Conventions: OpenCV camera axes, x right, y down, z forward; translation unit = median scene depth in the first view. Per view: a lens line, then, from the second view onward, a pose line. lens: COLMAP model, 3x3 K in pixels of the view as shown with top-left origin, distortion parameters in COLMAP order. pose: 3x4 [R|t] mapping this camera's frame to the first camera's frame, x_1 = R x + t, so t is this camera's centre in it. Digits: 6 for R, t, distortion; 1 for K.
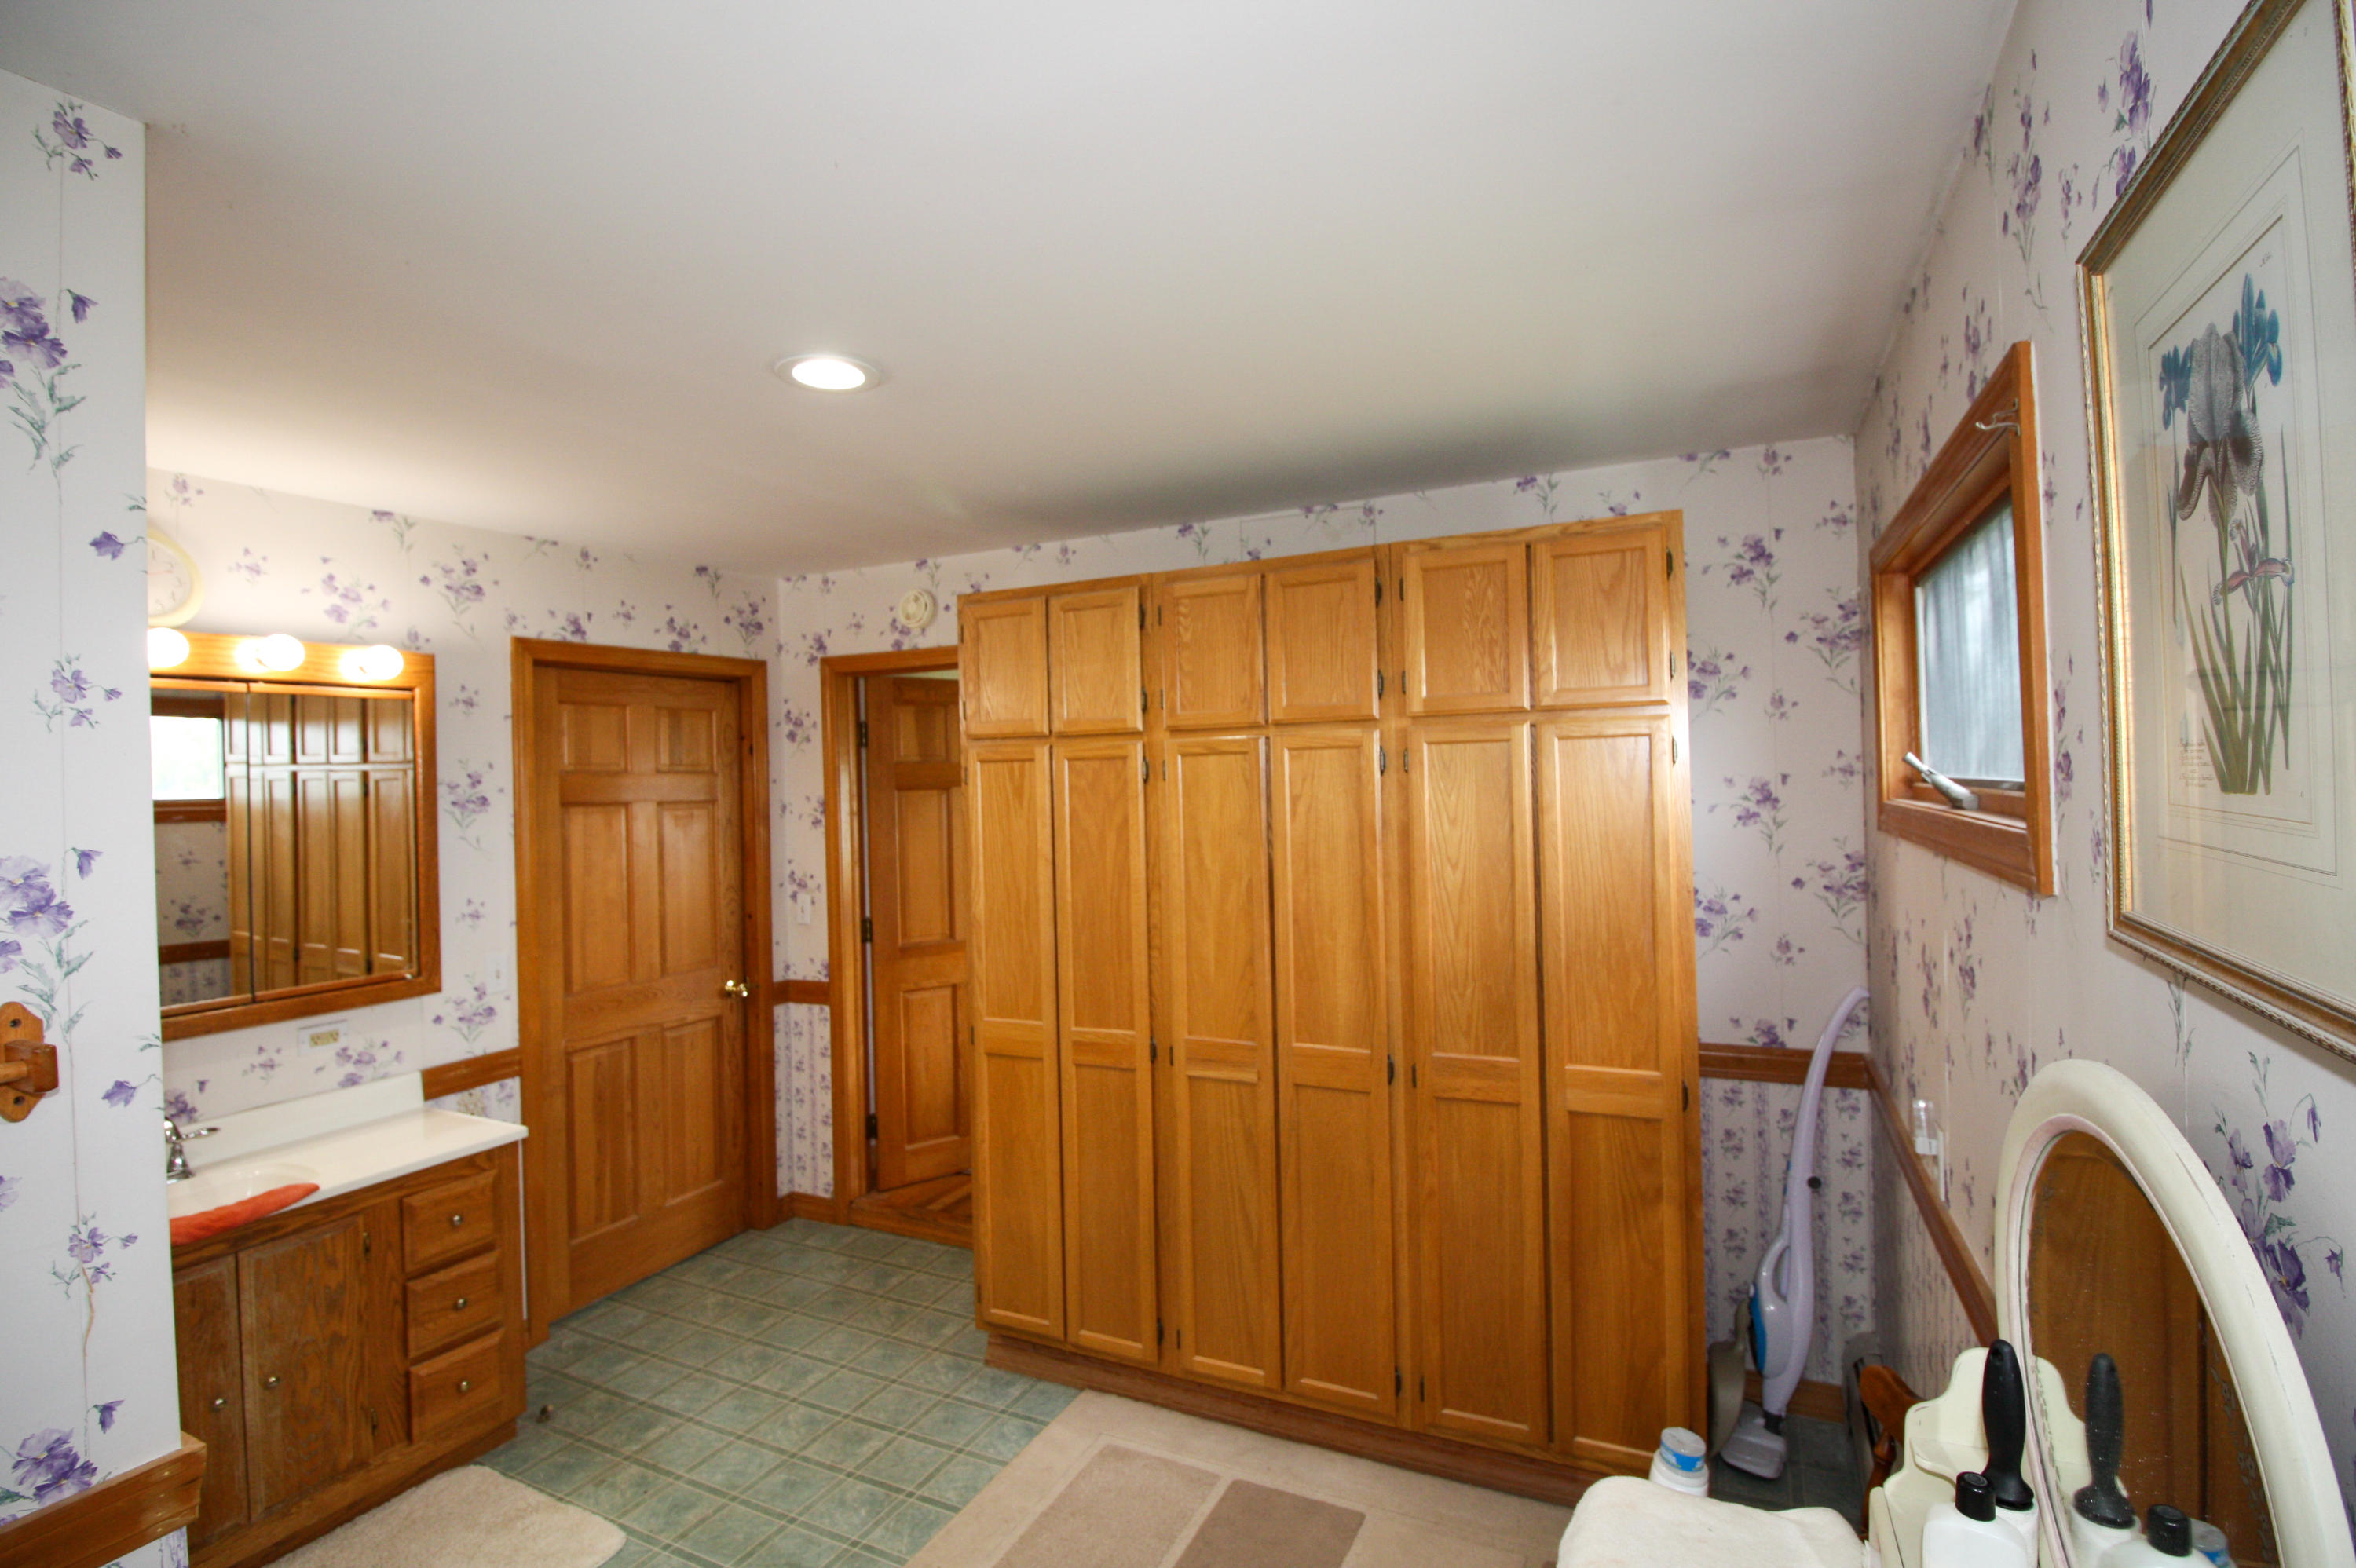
lens RADIAL K [[1117.4, 0, 1178.0], [0, 1117.4, 784.0], [0, 0, 1]] dist [0.000203, 0.000099]
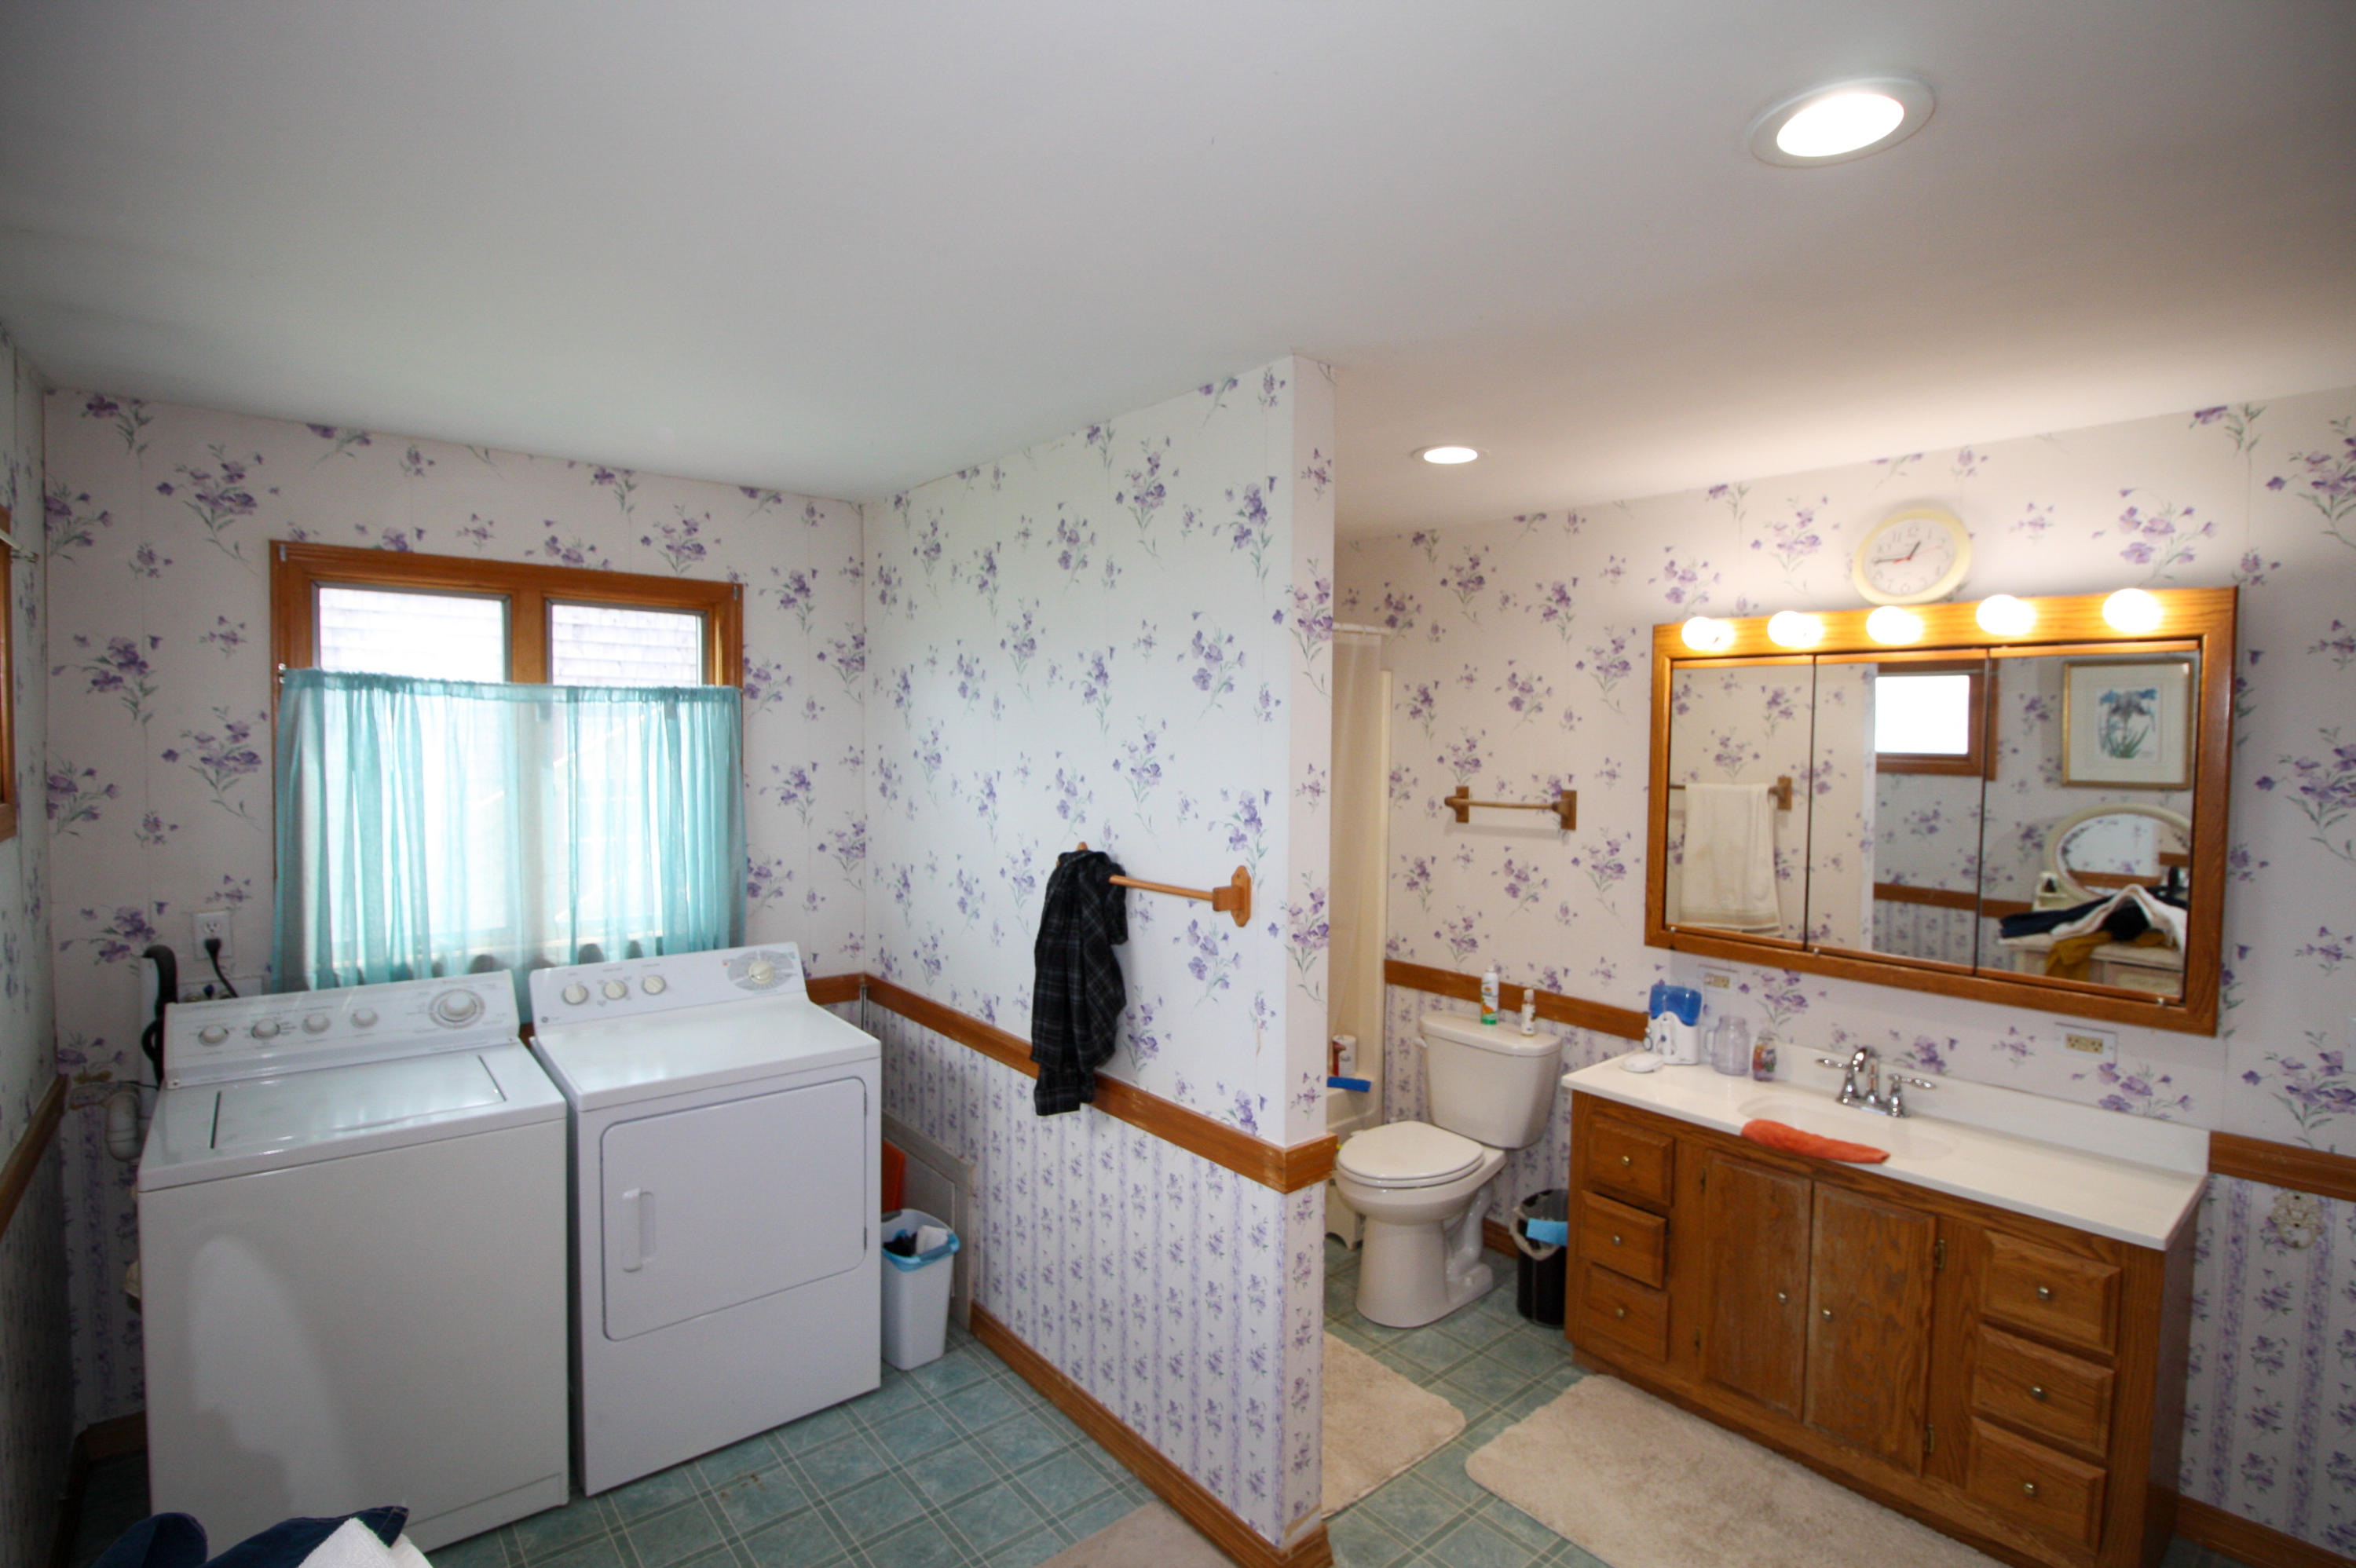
lens RADIAL K [[1108.8, 0, 1178.0], [0, 1108.8, 784.0], [0, 0, 1]] dist [-0.032223, -0.000075]
pose [[-0.406104, 0.056592, -0.912073, 0.303527], [-0.011897, 0.997669, 0.067201, -0.026574], [0.913749, 0.038141, -0.404484, 0.708835]]
